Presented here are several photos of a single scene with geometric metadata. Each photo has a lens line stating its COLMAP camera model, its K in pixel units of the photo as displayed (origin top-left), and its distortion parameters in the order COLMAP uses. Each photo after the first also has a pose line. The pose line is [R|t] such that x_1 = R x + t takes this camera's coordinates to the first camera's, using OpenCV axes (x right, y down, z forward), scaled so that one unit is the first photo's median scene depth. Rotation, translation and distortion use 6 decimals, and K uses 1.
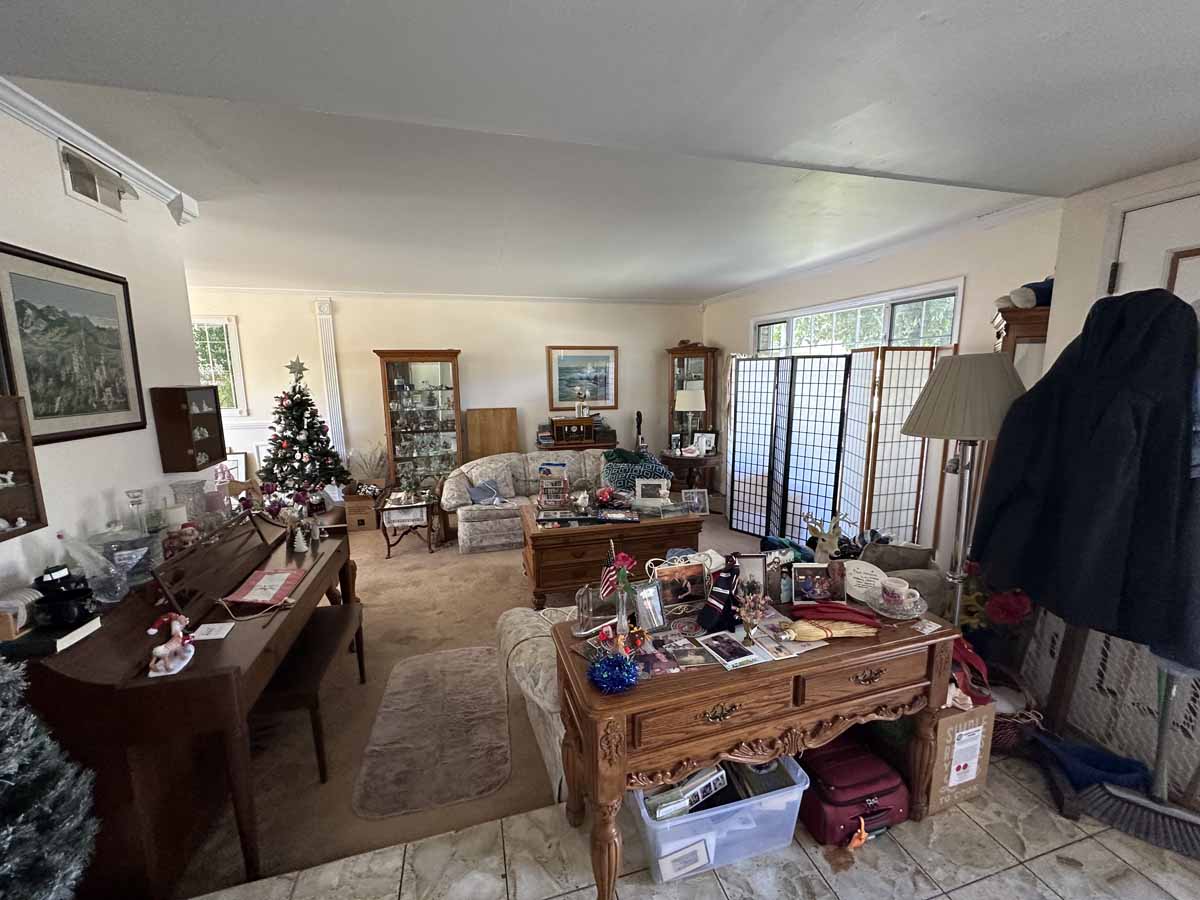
lens RADIAL K [[477.0, 0, 601.8], [0, 477.0, 446.9], [0, 0, 1]] dist [-0.001275, 0.000560]
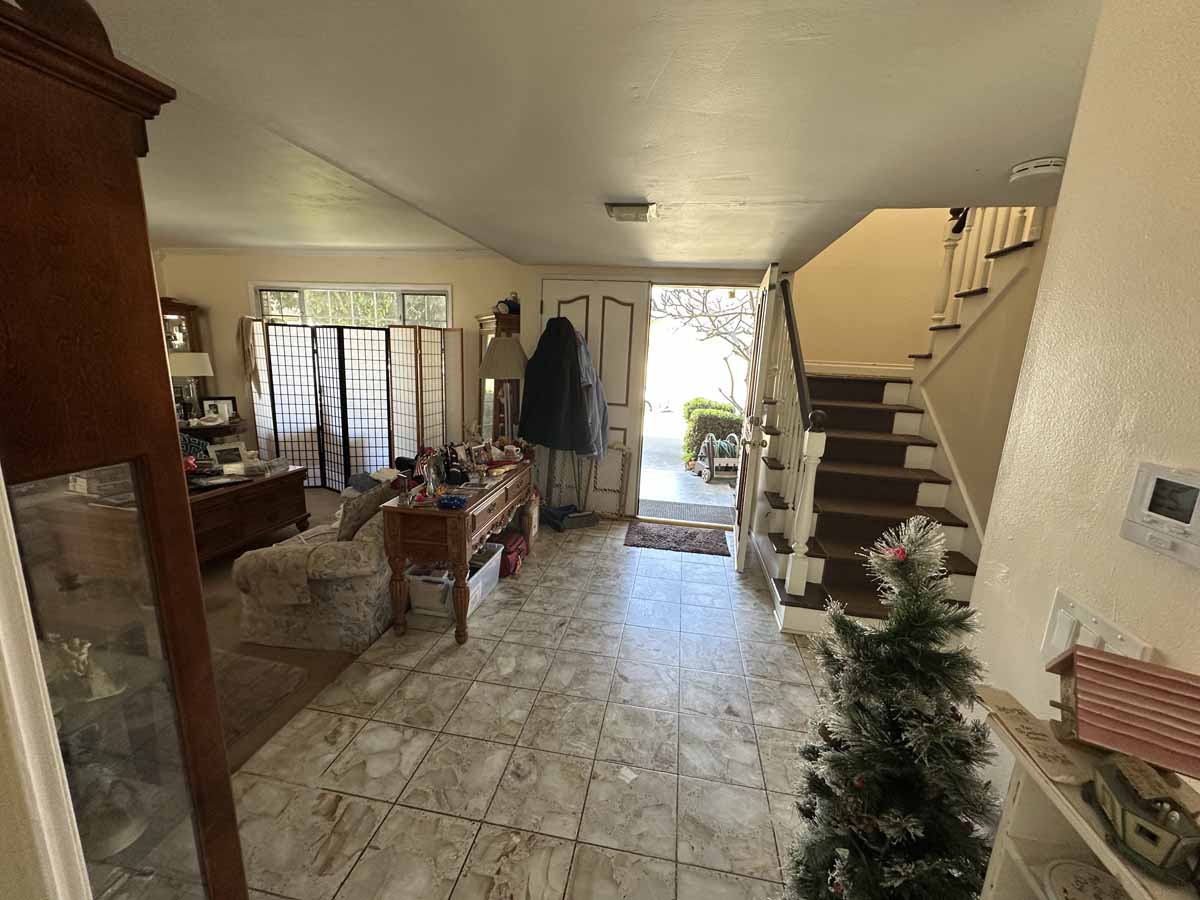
lens RADIAL K [[477.0, 0, 601.8], [0, 477.0, 446.9], [0, 0, 1]] dist [-0.001275, 0.000560]
pose [[0.426829, -0.148541, 0.892050, -0.476170], [0.093867, 0.988367, 0.119666, 0.031965], [-0.899448, 0.032657, 0.435806, -0.119983]]
